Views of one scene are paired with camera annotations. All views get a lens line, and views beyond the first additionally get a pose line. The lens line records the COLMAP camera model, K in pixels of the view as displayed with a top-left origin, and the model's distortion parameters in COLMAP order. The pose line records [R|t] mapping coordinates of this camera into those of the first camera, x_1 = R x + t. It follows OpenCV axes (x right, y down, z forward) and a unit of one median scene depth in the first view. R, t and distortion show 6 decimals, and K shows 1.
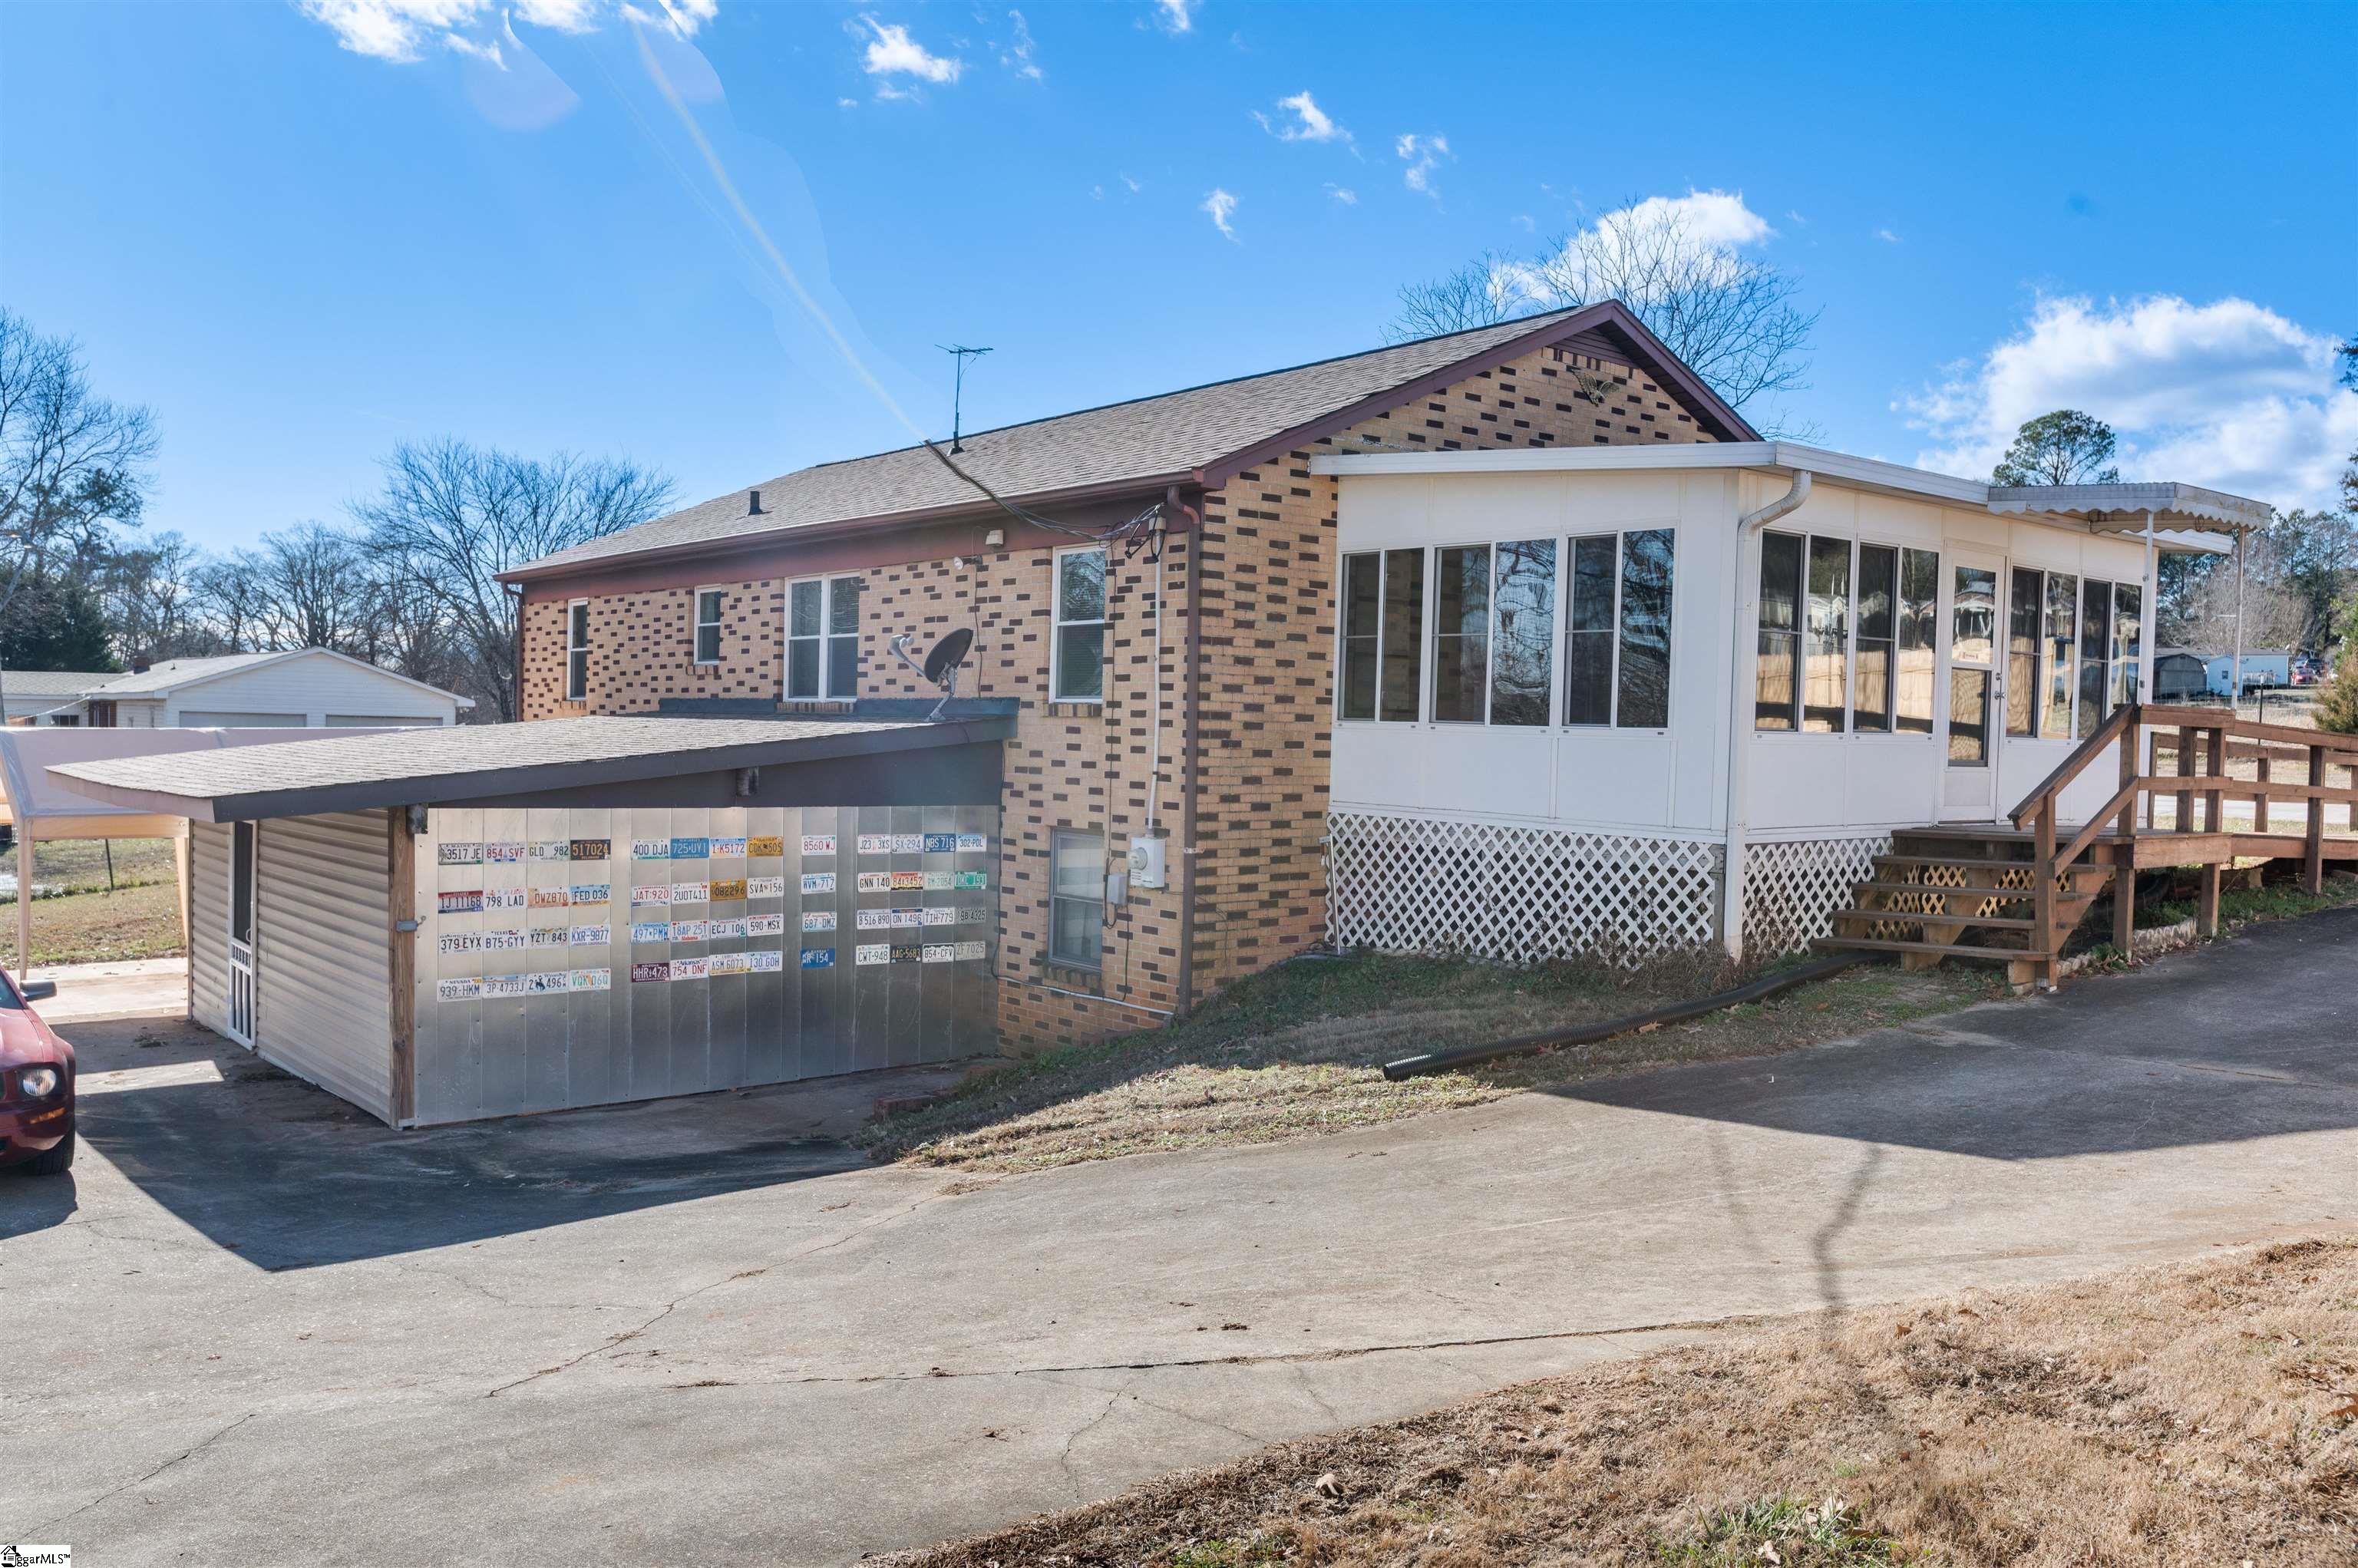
lens RADIAL K [[1591.4, 0, 1179.4], [0, 1591.4, 756.2], [0, 0, 1]] dist [-0.008909, -0.001805]
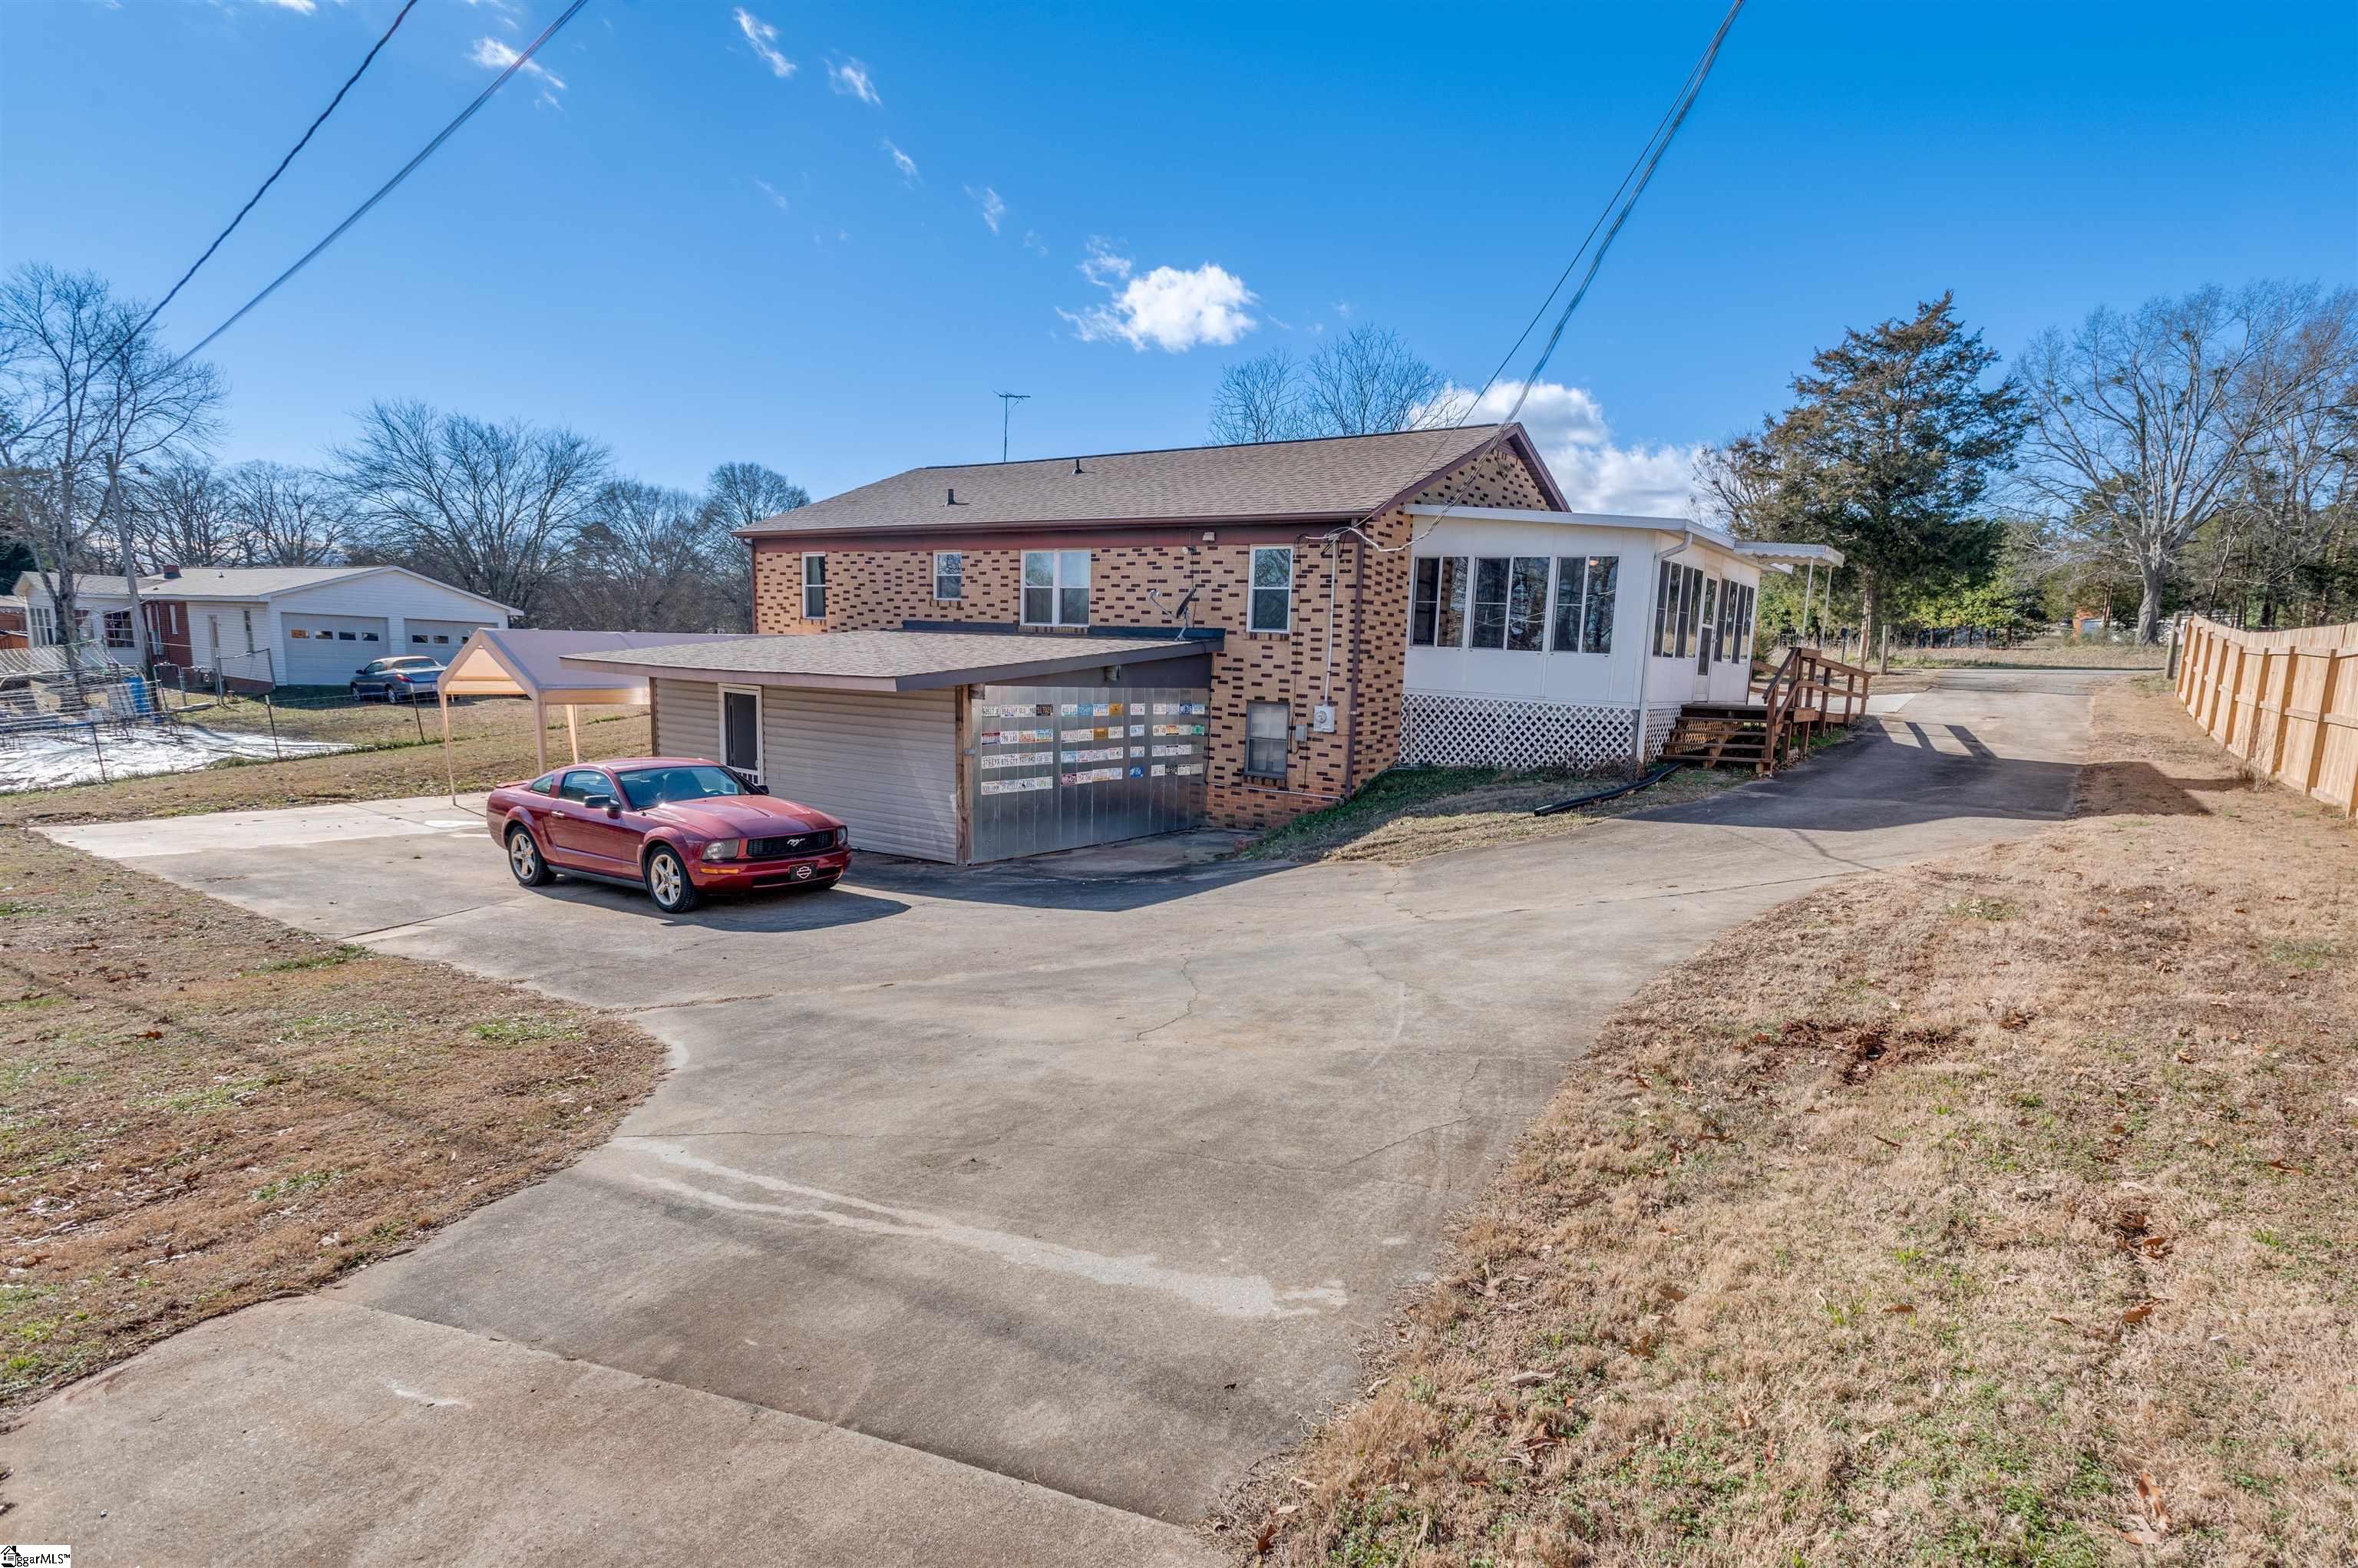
lens RADIAL K [[1094.1, 0, 1179.0], [0, 1094.1, 784.0], [0, 0, 1]] dist [0.000102, 0.000145]
pose [[0.966765, -0.009779, 0.255481, -0.496440], [-0.017930, 0.994215, 0.105905, 0.008348], [-0.255039, -0.106966, 0.960996, -0.204045]]
